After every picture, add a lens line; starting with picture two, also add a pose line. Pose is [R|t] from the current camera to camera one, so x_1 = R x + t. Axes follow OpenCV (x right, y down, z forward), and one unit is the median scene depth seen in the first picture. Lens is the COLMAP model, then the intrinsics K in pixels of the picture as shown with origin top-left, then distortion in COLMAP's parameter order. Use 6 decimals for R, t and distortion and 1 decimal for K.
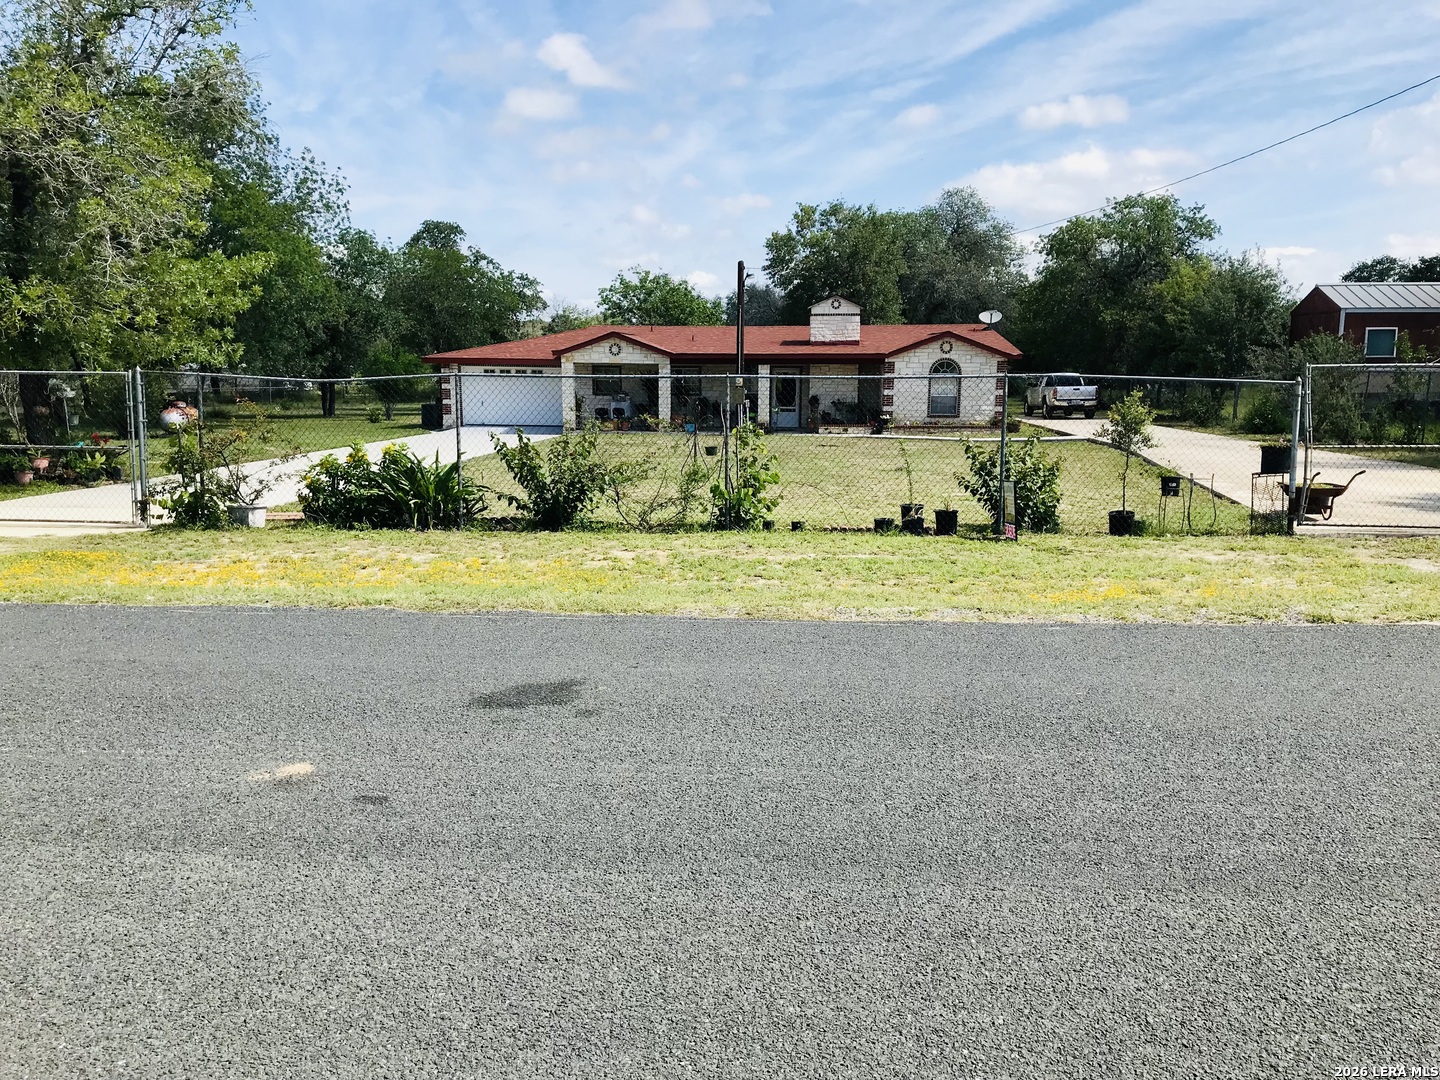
lens RADIAL K [[1181.1, 0, 715.7], [0, 1181.1, 535.6], [0, 0, 1]] dist [0.048983, -0.038218]
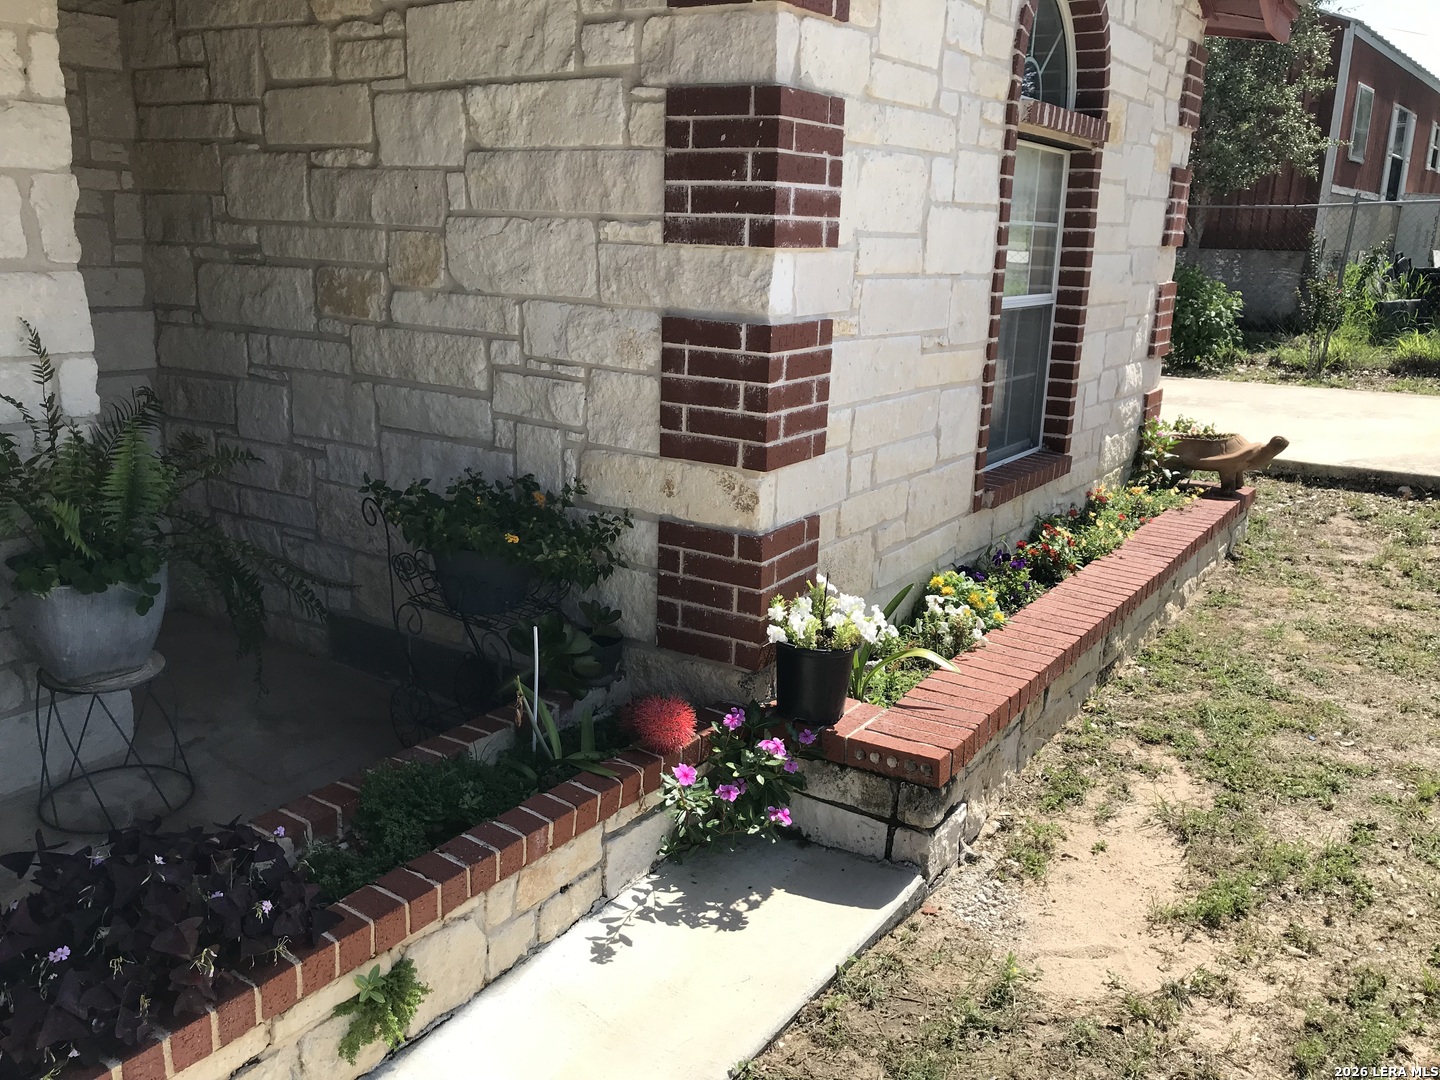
lens RADIAL K [[1182.1, 0, 722.8], [0, 1182.1, 547.2], [0, 0, 1]] dist [0.020563, -0.000044]
pose [[0.503499, -0.223391, 0.834617, 0.076159], [0.103754, 0.974639, 0.198278, -0.118921], [-0.857743, -0.013238, 0.513908, 0.952538]]
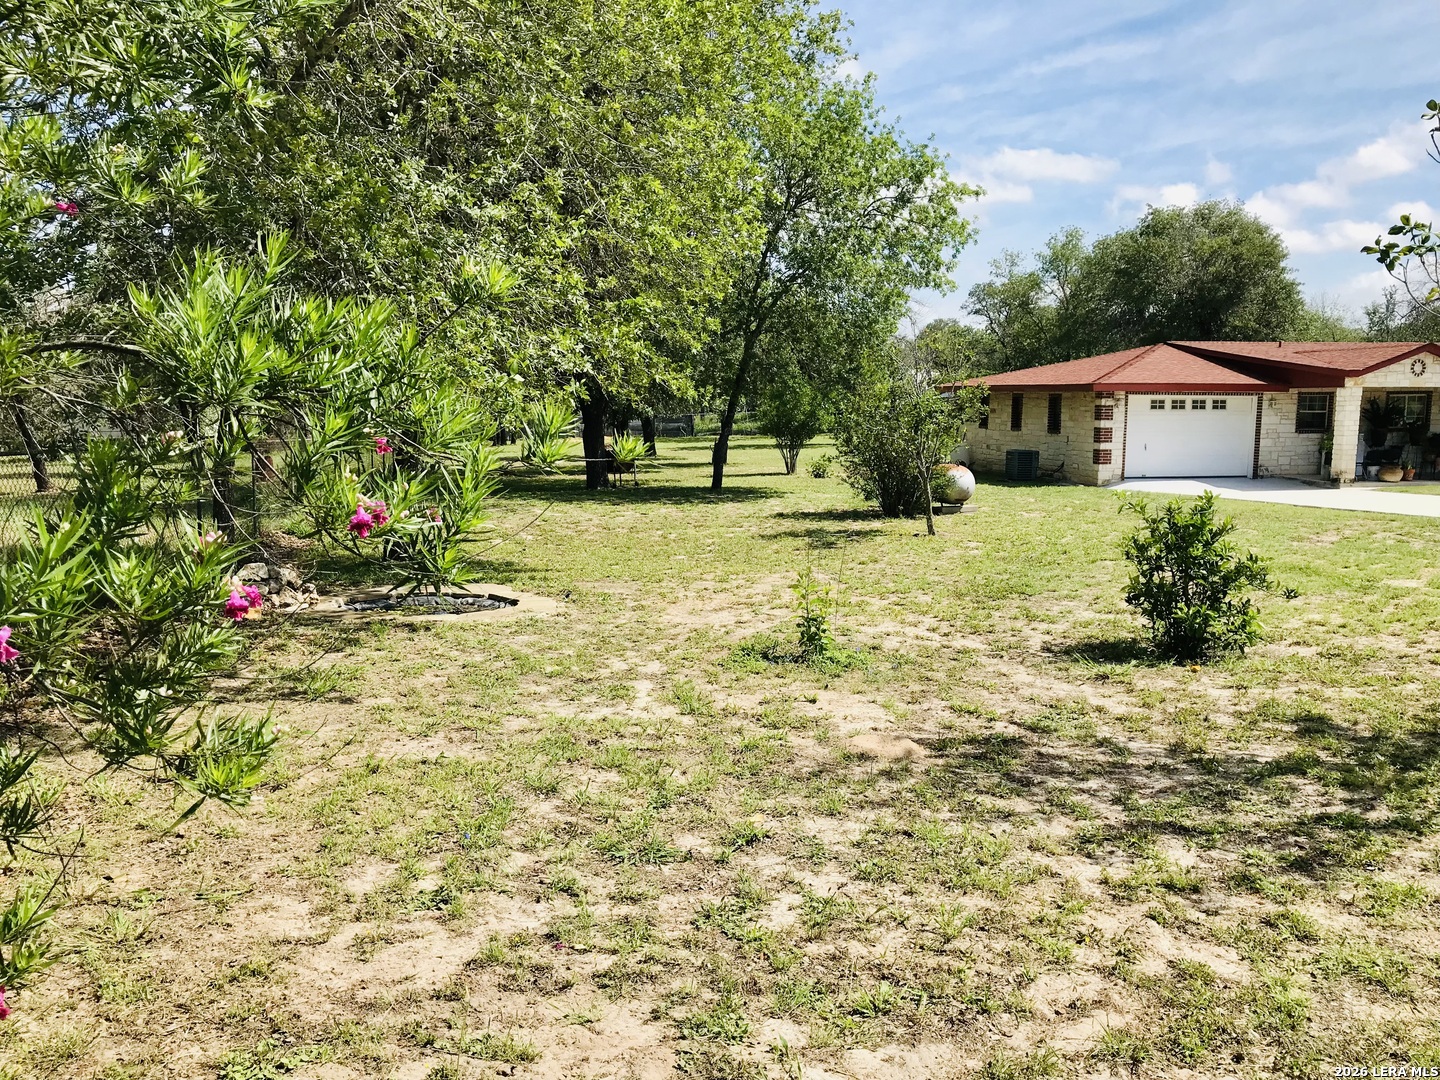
lens RADIAL K [[1172.6, 0, 723.2], [0, 1172.6, 545.9], [0, 0, 1]] dist [0.060538, -0.058019]
pose [[0.964280, -0.036432, 0.262368, -0.680659], [0.042733, 0.998918, -0.018351, -0.054868], [-0.261415, 0.028907, 0.964793, 0.418373]]
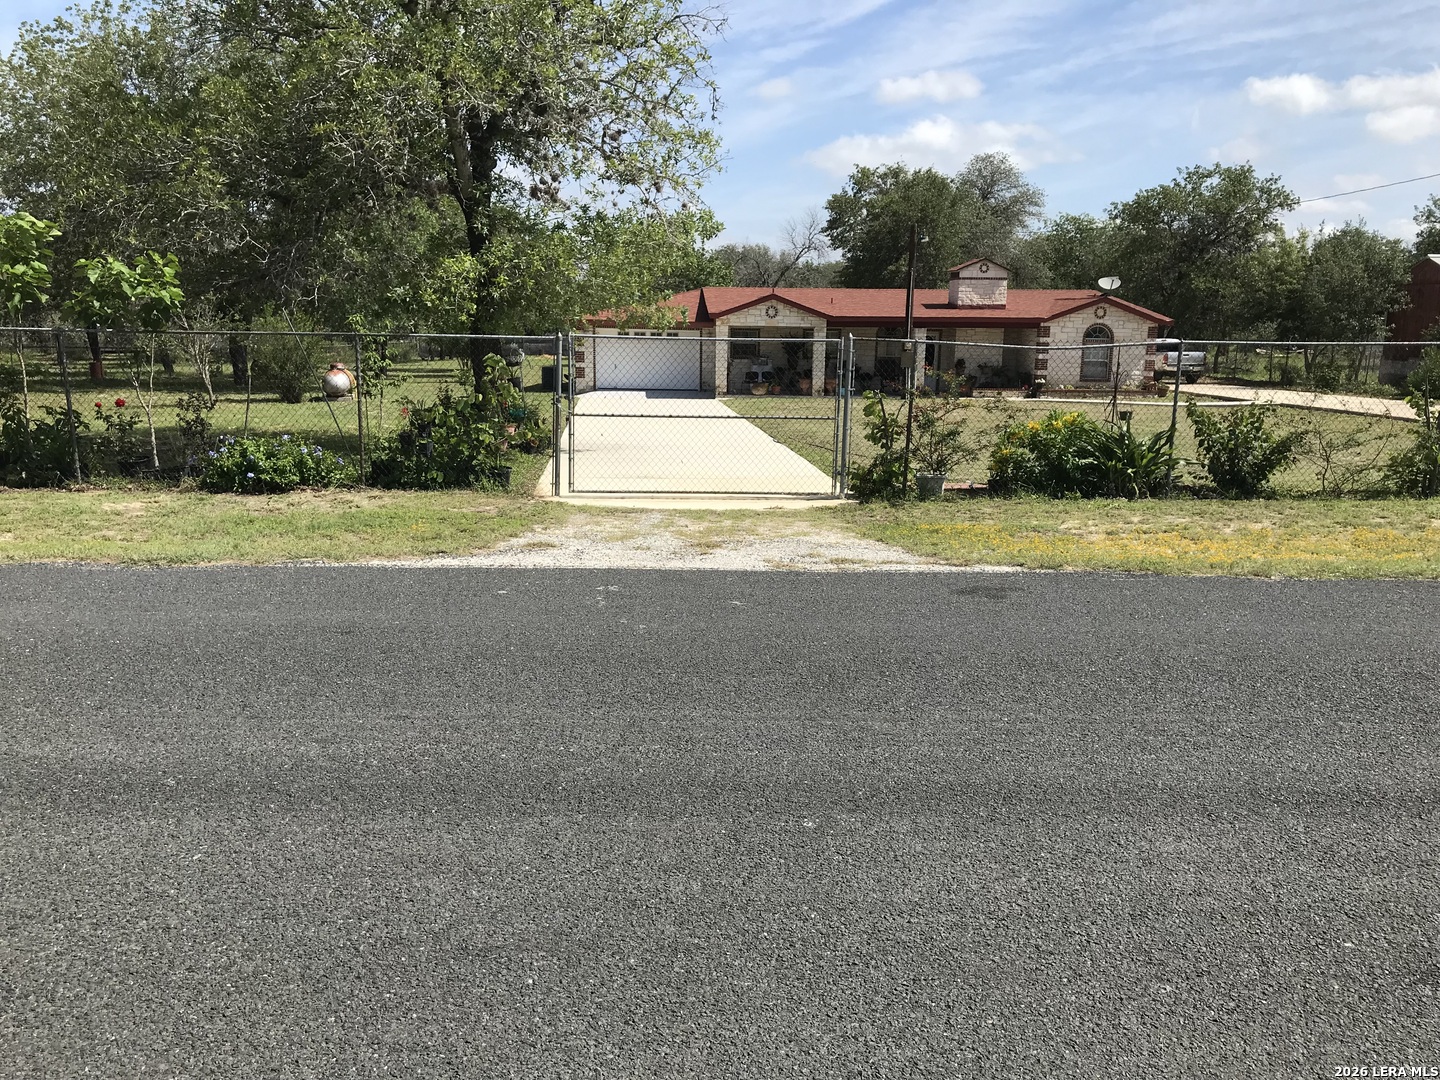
lens RADIAL K [[1179.1, 0, 704.2], [0, 1179.1, 555.9], [0, 0, 1]] dist [0.004146, -0.006578]
pose [[0.995374, -0.012546, 0.095253, -0.237203], [0.007895, 0.998765, 0.049045, -0.002726], [-0.095750, -0.048066, 0.994244, 0.016247]]
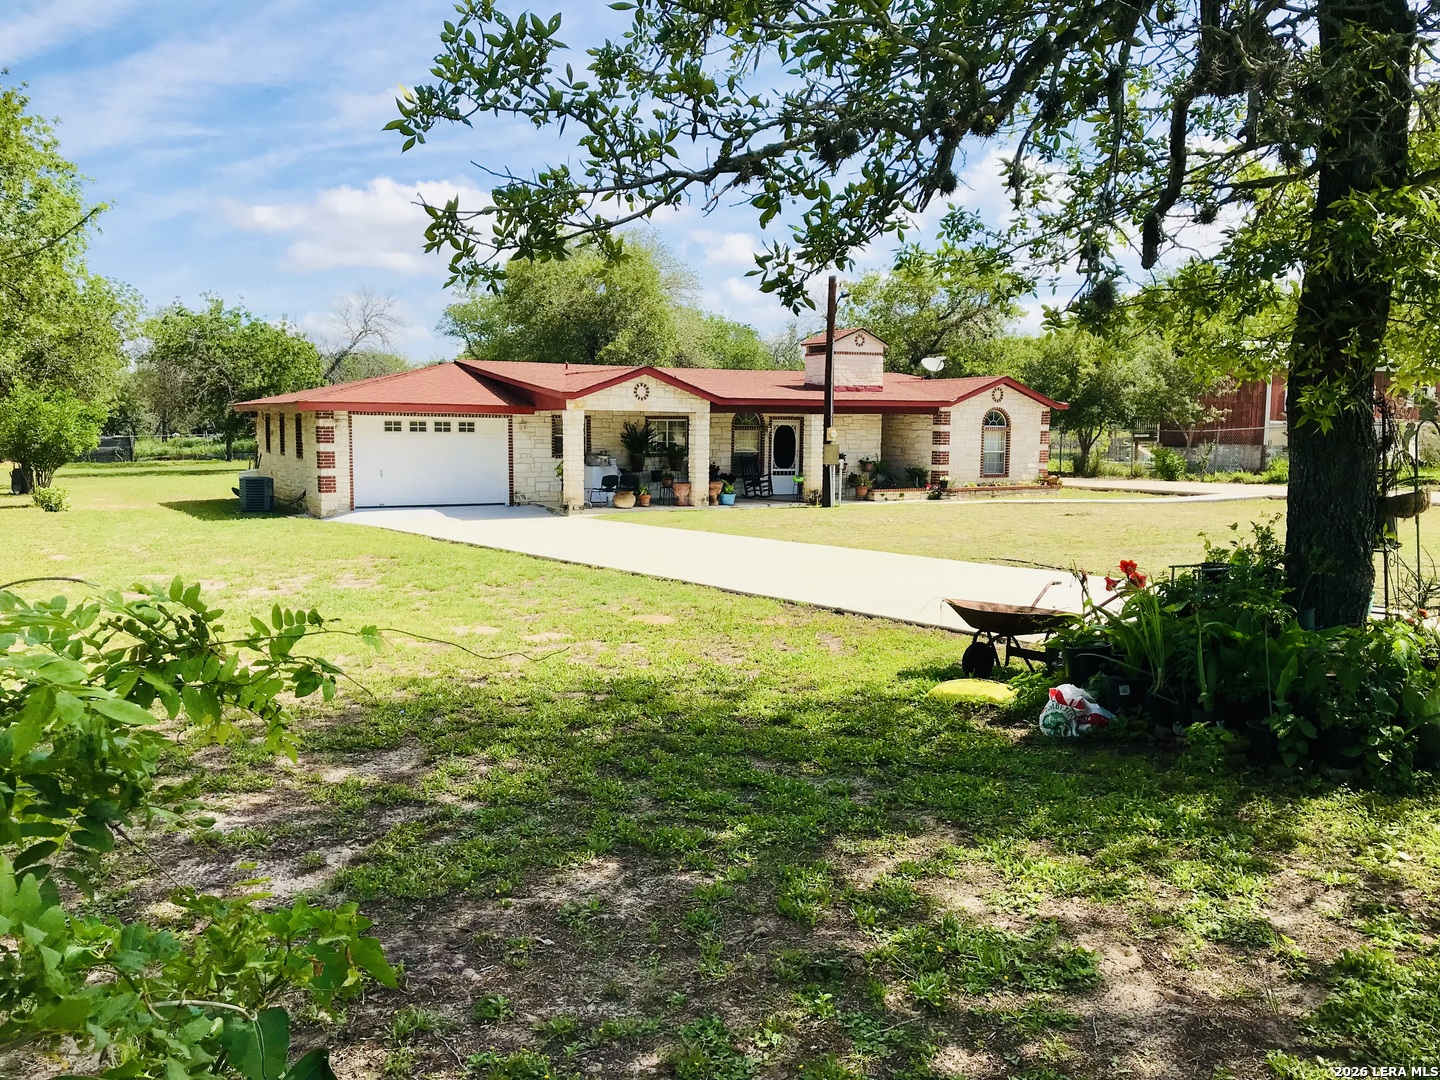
lens RADIAL K [[1147.3, 0, 718.1], [0, 1147.3, 553.3], [0, 0, 1]] dist [0.058279, -0.005025]
pose [[0.835088, -0.060358, 0.546795, -0.421112], [0.079615, 0.996759, -0.011563, -0.051047], [-0.544325, 0.053189, 0.837187, 0.414331]]
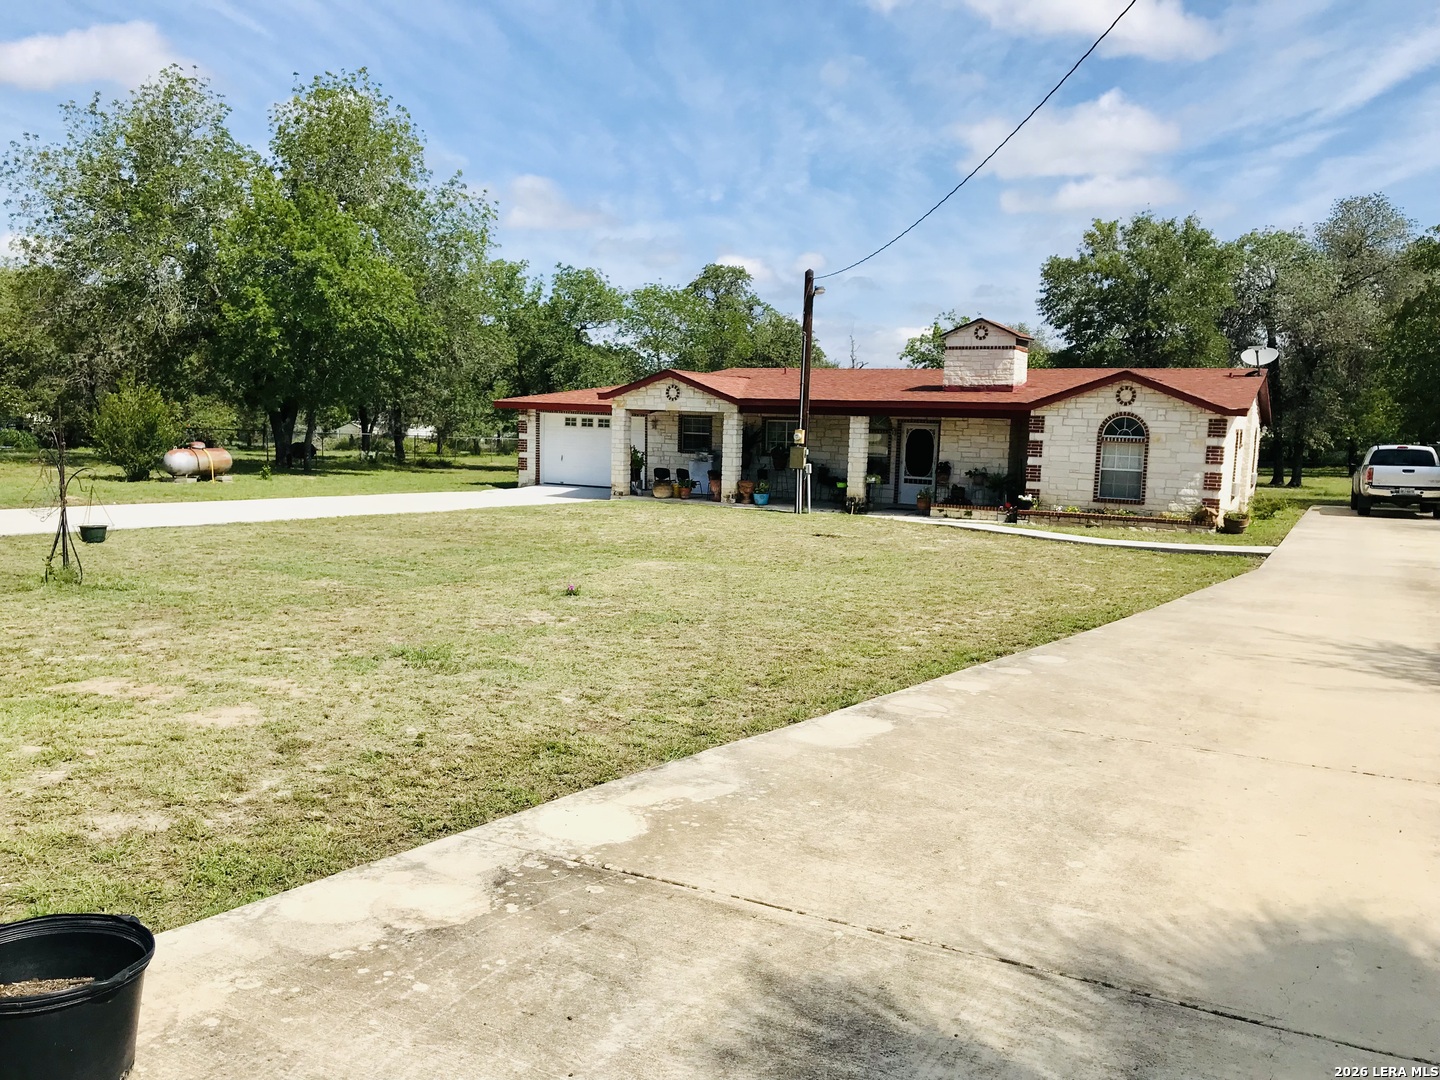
lens RADIAL K [[1180.0, 0, 698.9], [0, 1180.0, 541.5], [0, 0, 1]] dist [0.065686, -0.172526]
pose [[0.915416, 0.064073, -0.397377, 0.238249], [-0.084330, 0.995868, -0.033693, -0.037244], [0.393576, 0.064354, 0.917037, 0.312241]]
